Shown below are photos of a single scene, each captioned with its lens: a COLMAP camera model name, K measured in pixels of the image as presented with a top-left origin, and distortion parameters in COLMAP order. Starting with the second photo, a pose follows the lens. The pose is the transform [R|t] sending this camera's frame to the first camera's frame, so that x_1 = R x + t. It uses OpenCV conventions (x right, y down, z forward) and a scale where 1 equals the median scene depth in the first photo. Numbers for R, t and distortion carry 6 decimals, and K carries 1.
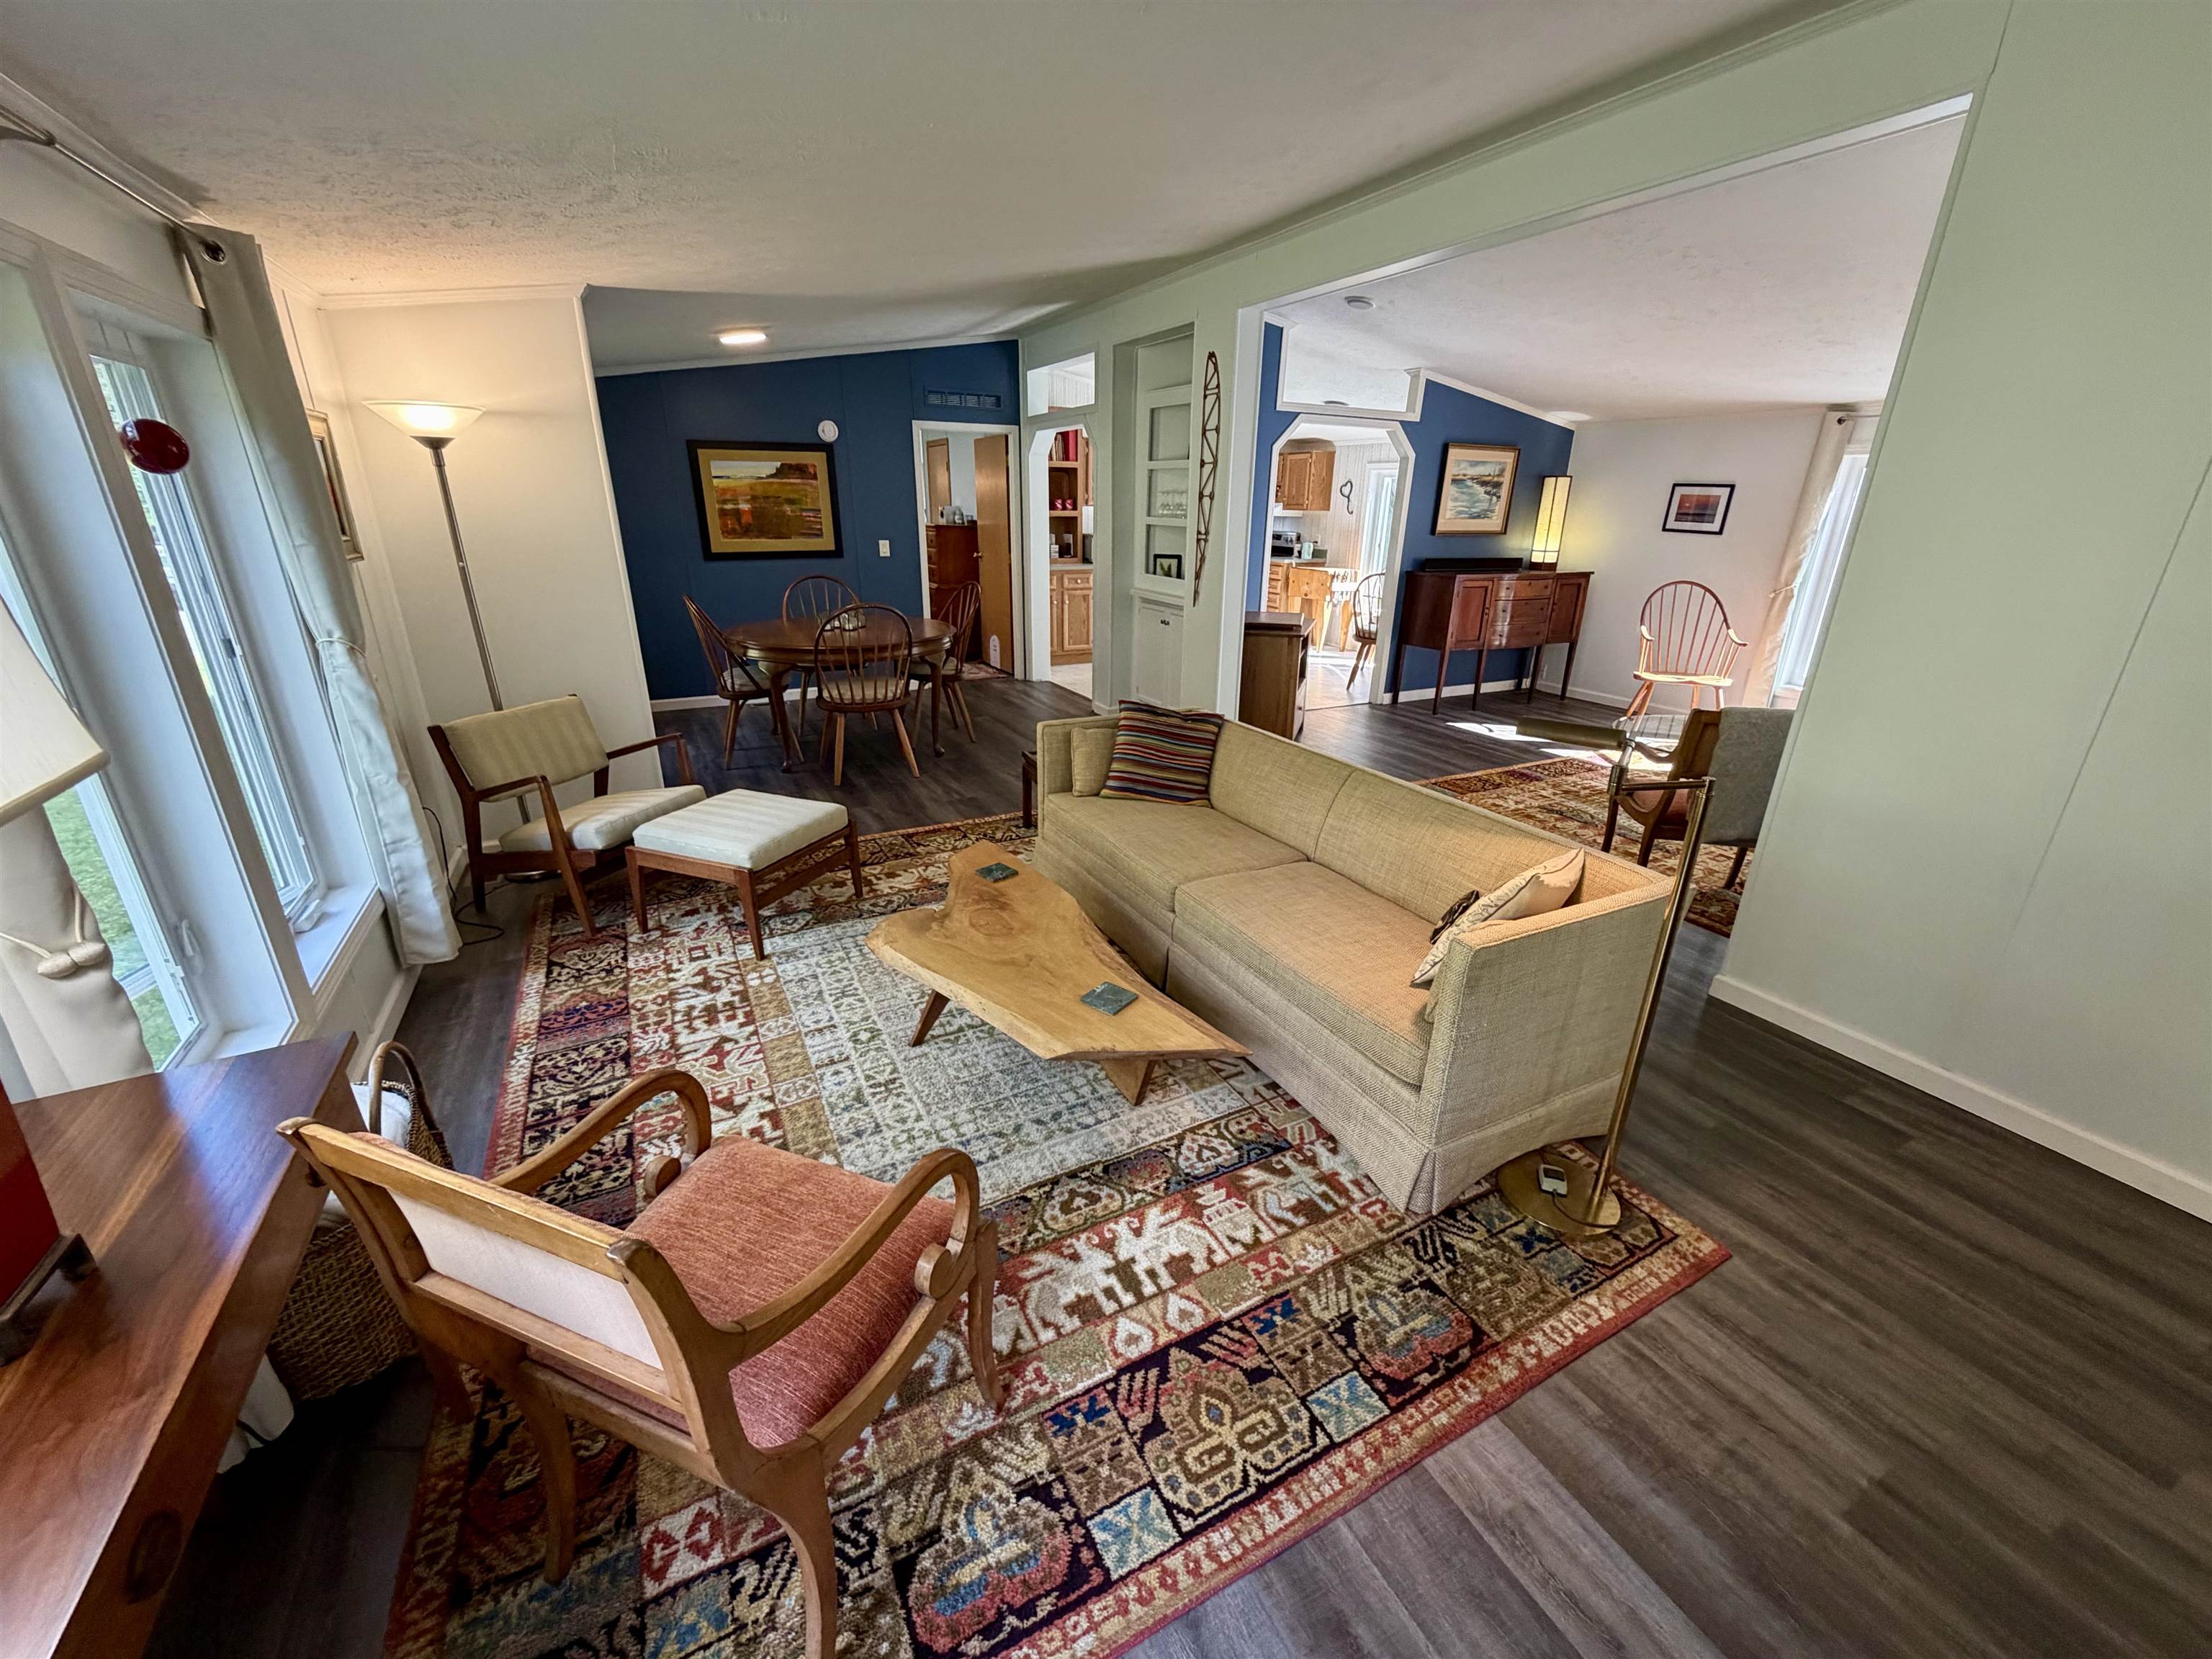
lens RADIAL K [[880.6, 0, 1106.0], [0, 880.6, 829.5], [0, 0, 1]] dist [-0.002462, 0.000395]
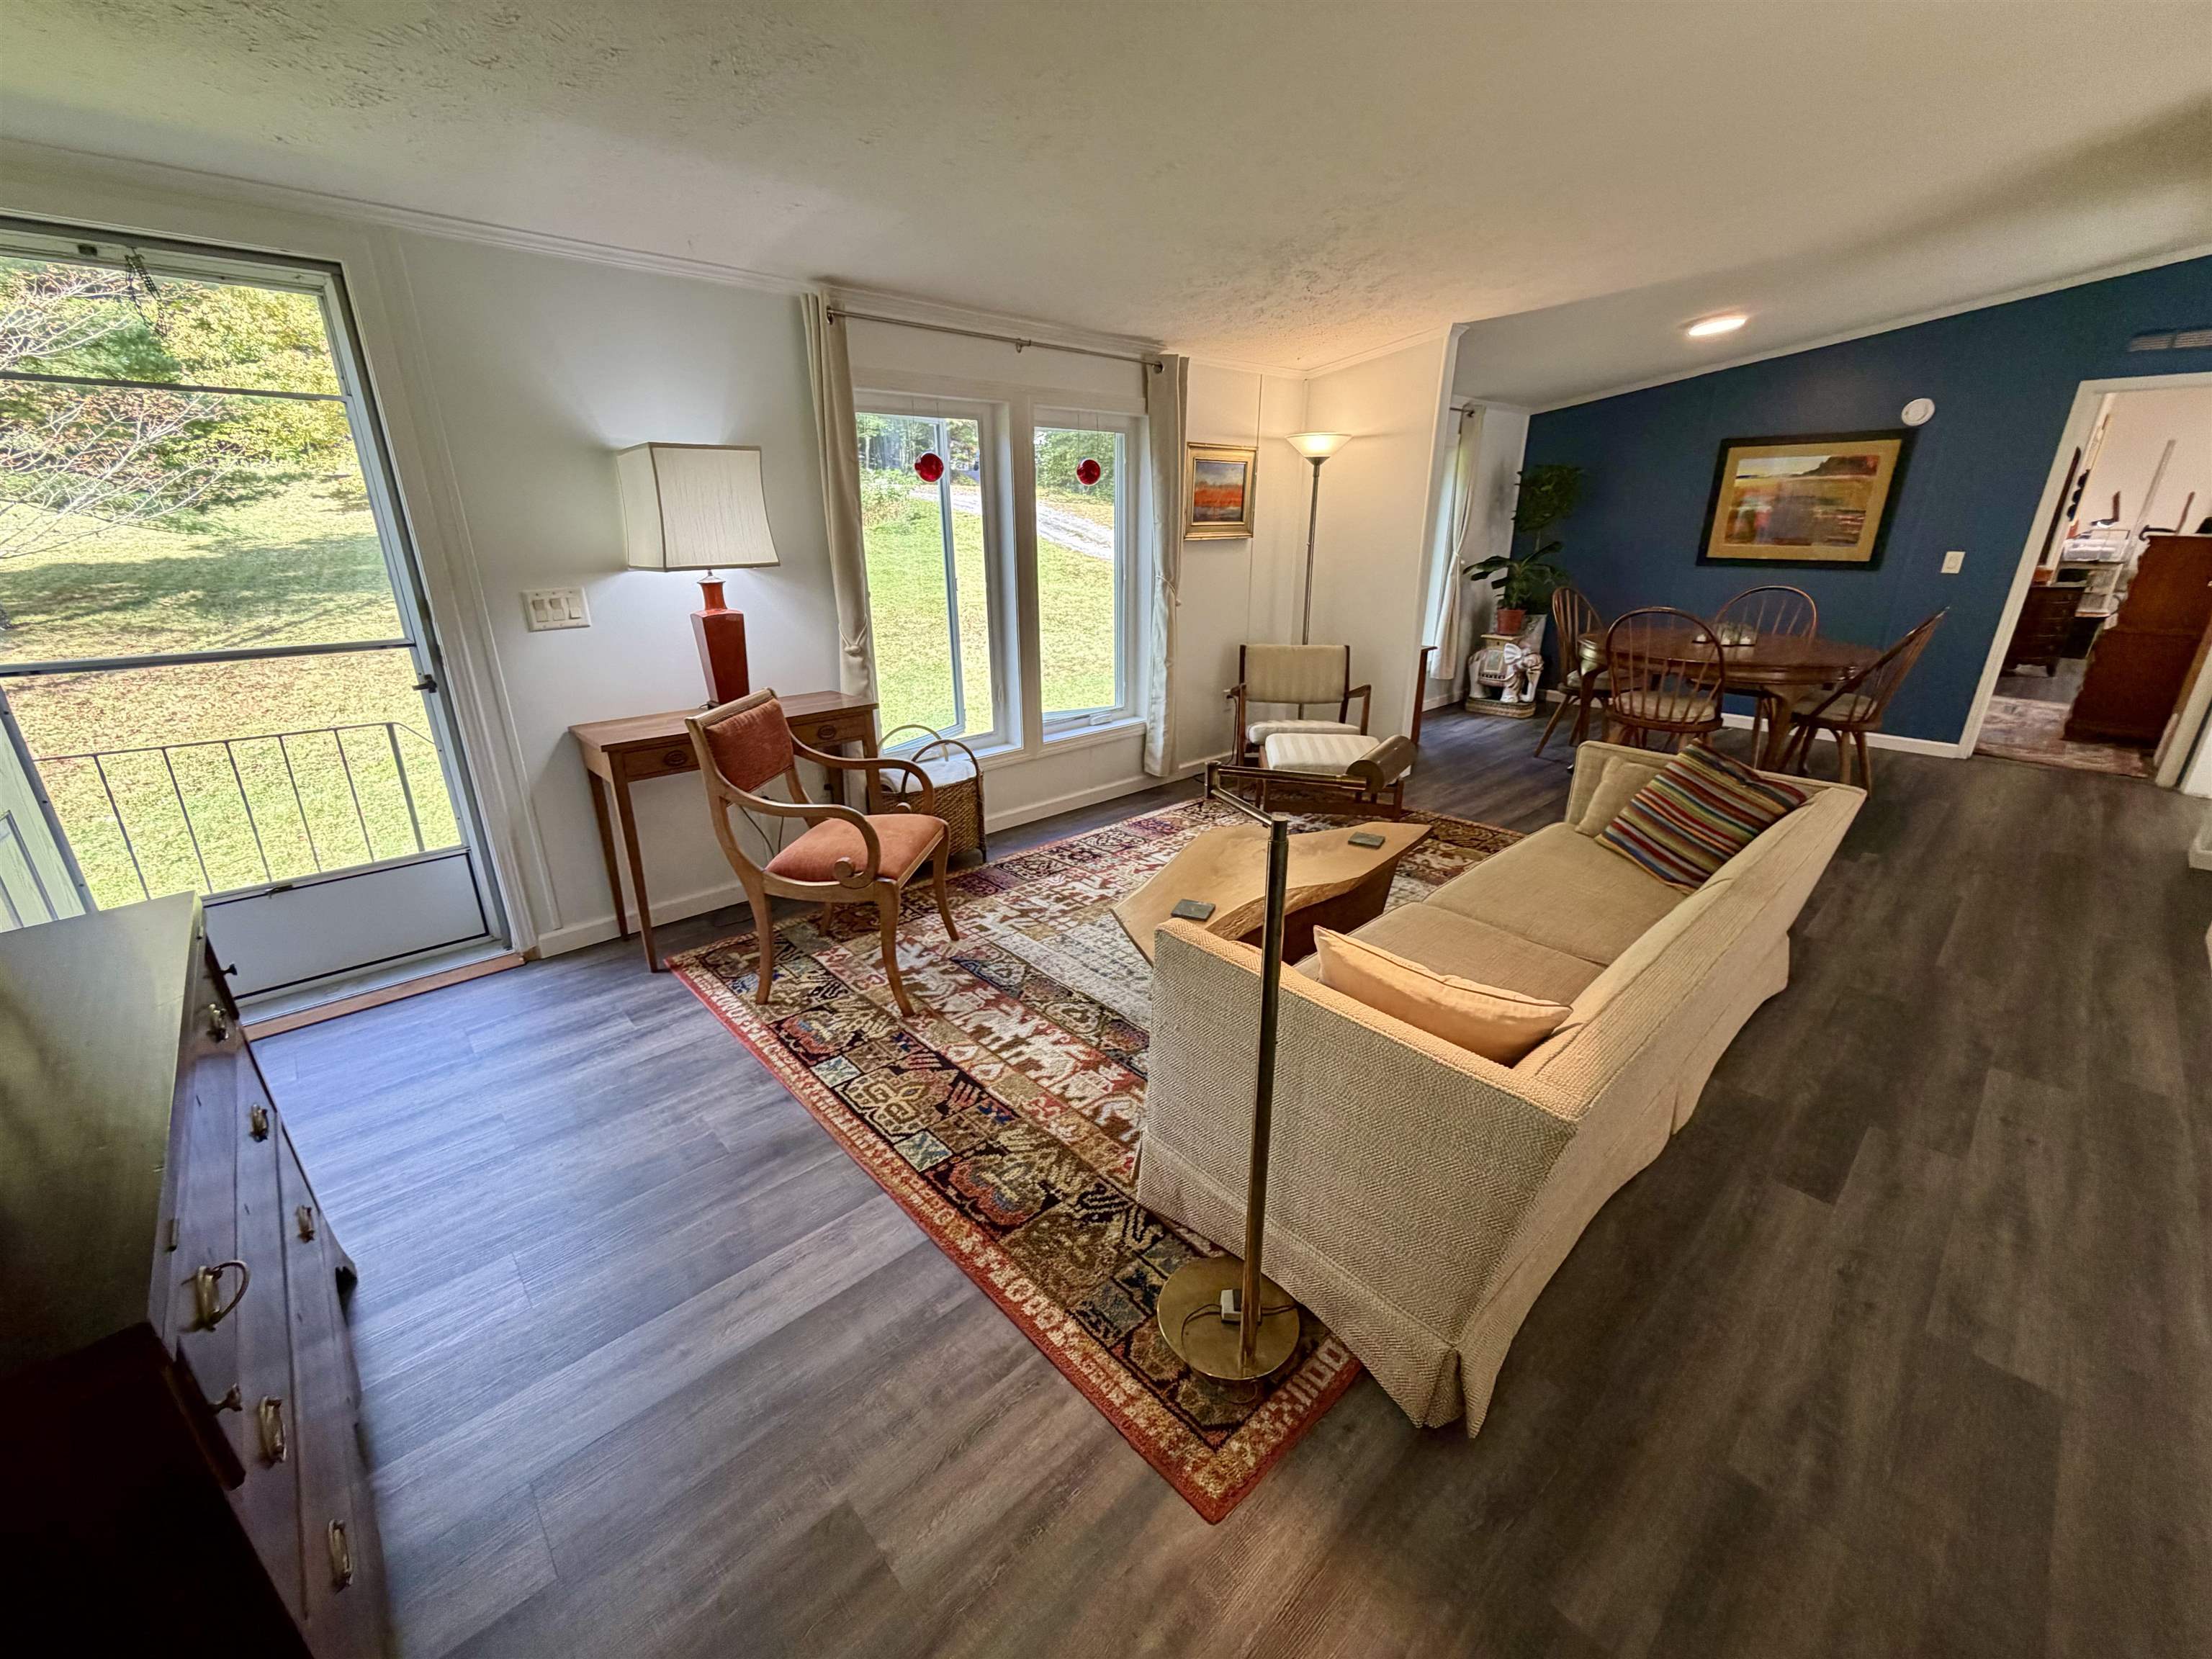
lens RADIAL K [[883.8, 0, 1114.0], [0, 883.8, 824.5], [0, 0, 1]] dist [0.002093, 0.000568]
pose [[0.267656, 0.311907, -0.911633, 0.799635], [-0.334469, 0.917395, 0.215678, -0.101237], [0.903599, 0.247186, 0.349869, 0.381359]]
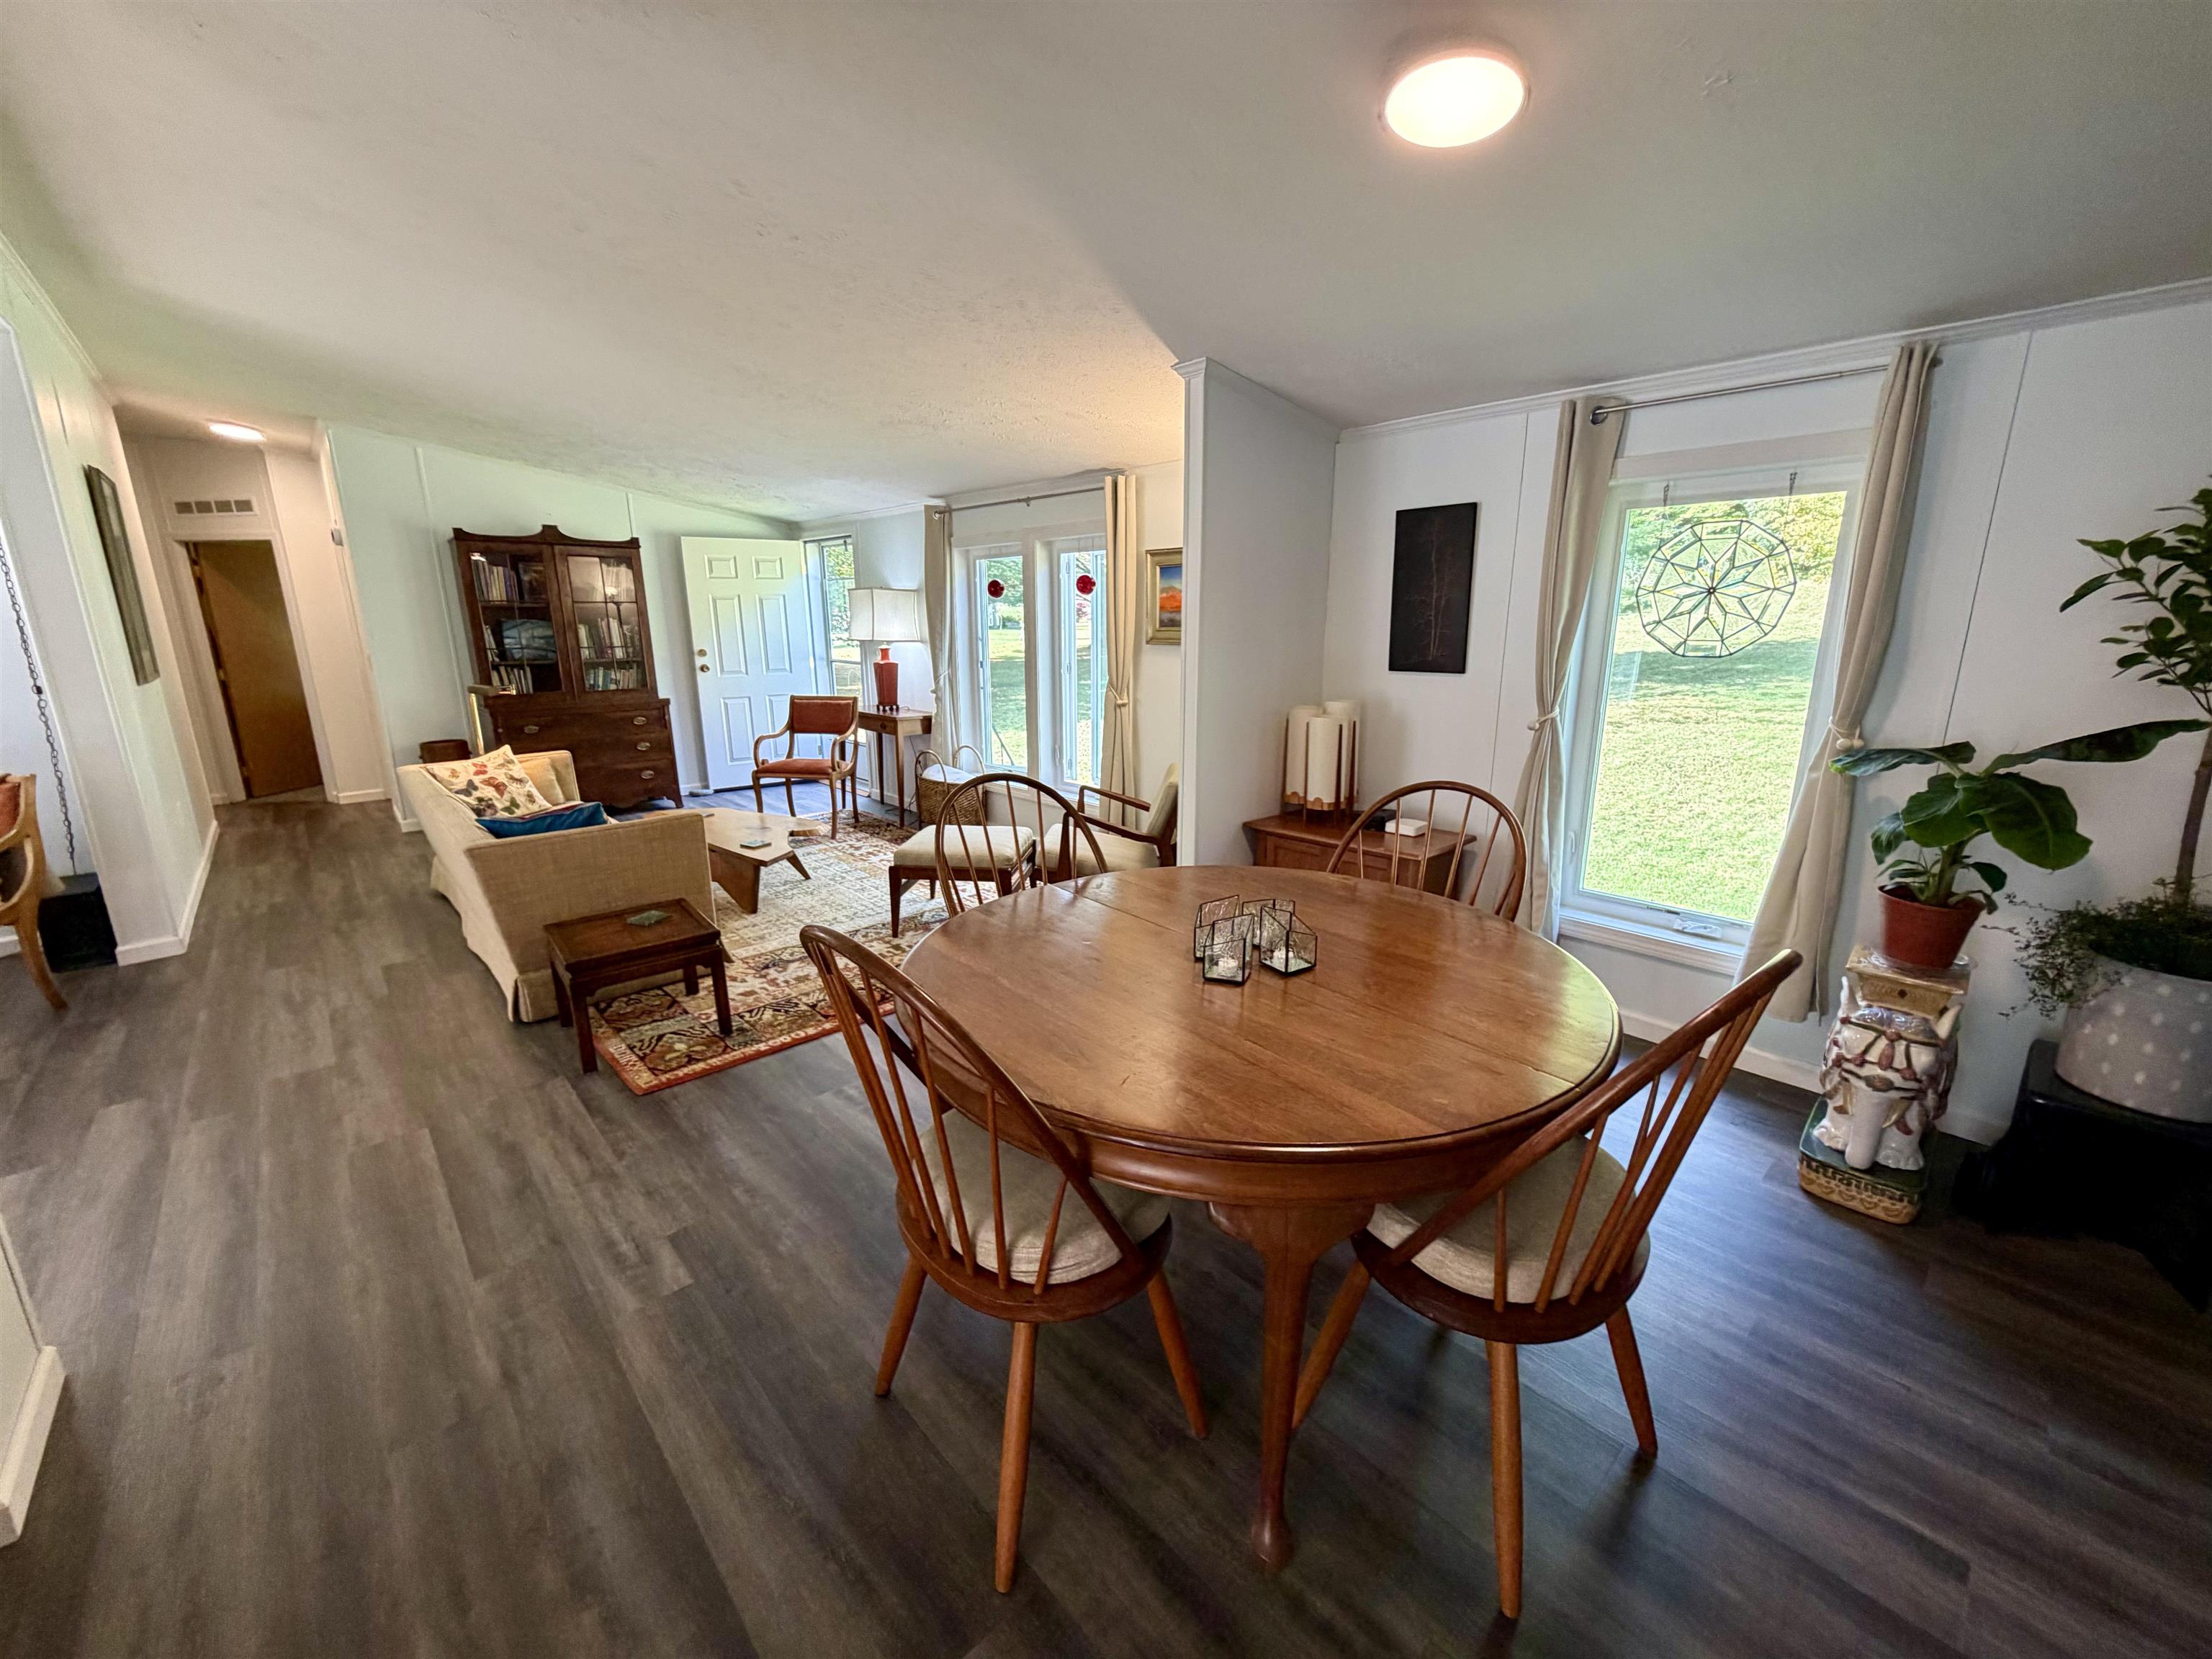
lens RADIAL K [[881.3, 0, 1109.2], [0, 881.3, 828.1], [0, 0, 1]] dist [0.000613, 0.000089]
pose [[-0.964792, 0.048771, -0.258454, -0.333961], [-0.103764, 0.832374, 0.544414, -0.887996], [0.241682, 0.552064, -0.798007, 2.452574]]
